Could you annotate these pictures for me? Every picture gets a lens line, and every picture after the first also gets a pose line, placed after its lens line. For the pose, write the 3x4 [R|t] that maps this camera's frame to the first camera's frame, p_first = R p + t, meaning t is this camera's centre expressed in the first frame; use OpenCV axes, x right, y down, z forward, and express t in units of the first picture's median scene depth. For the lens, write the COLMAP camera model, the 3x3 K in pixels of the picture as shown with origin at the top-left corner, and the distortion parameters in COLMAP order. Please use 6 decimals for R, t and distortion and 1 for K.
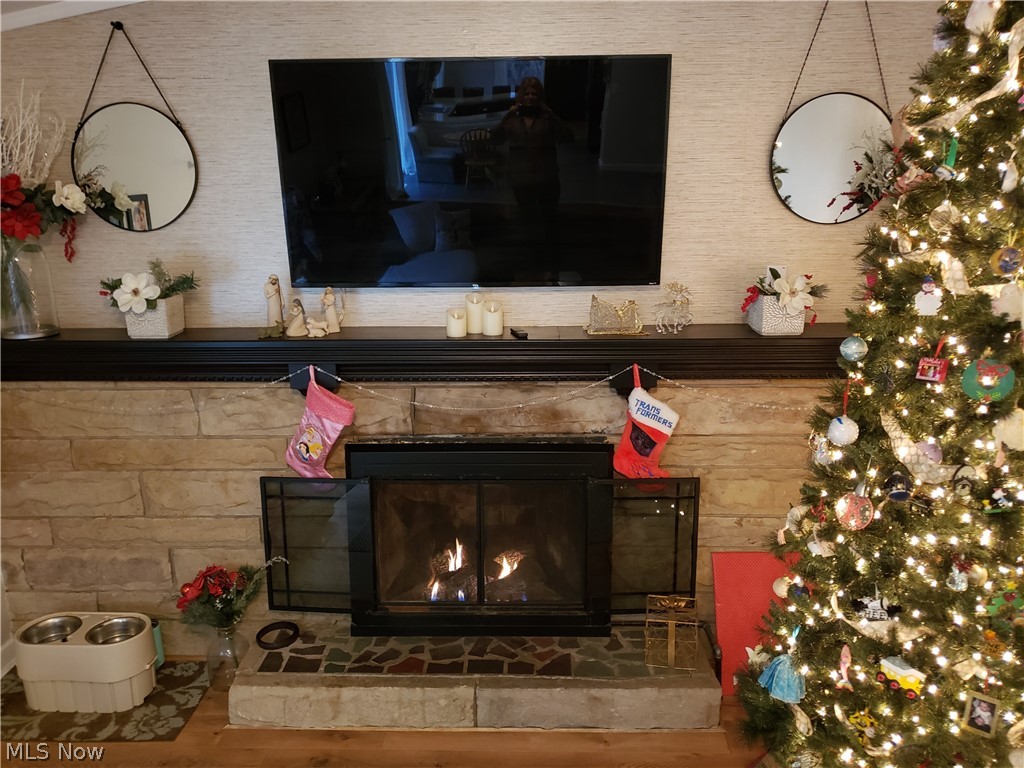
lens RADIAL K [[795.9, 0, 503.6], [0, 795.9, 383.2], [0, 0, 1]] dist [0.050693, -0.055500]
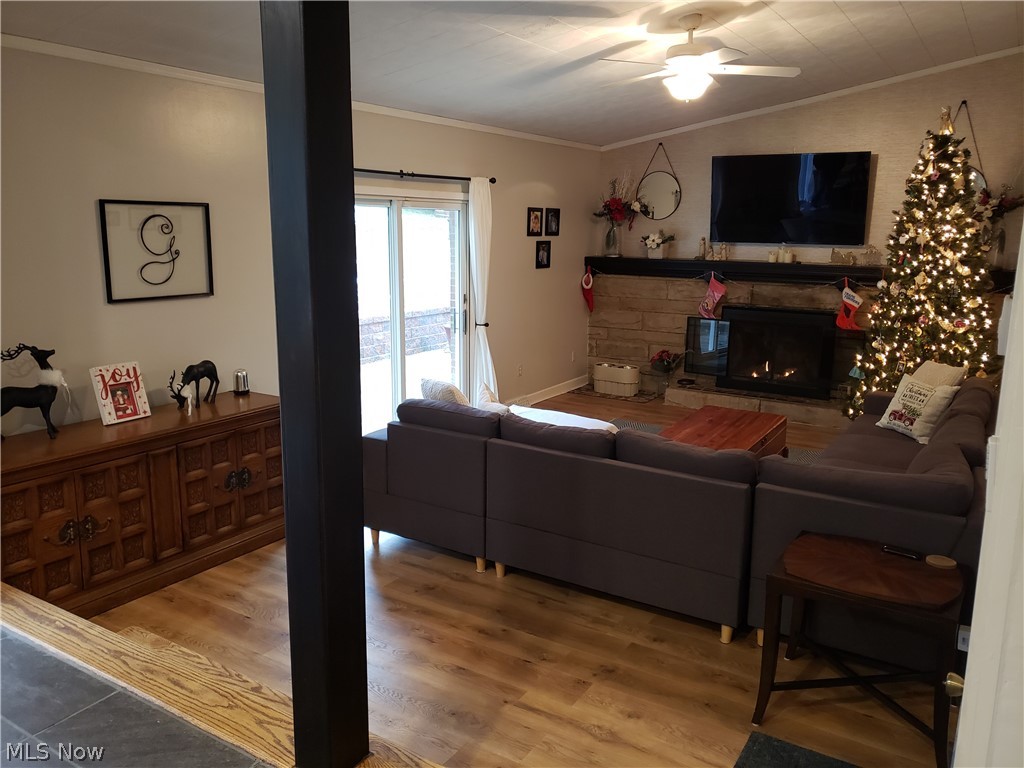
lens RADIAL K [[795.9, 0, 517.5], [0, 795.9, 377.5], [0, 0, 1]] dist [0.050693, -0.055500]
pose [[0.868395, 0.118626, -0.481475, 0.477746], [-0.136118, 0.990692, -0.001417, 0.392367], [0.476825, 0.066768, 0.876459, -1.490201]]
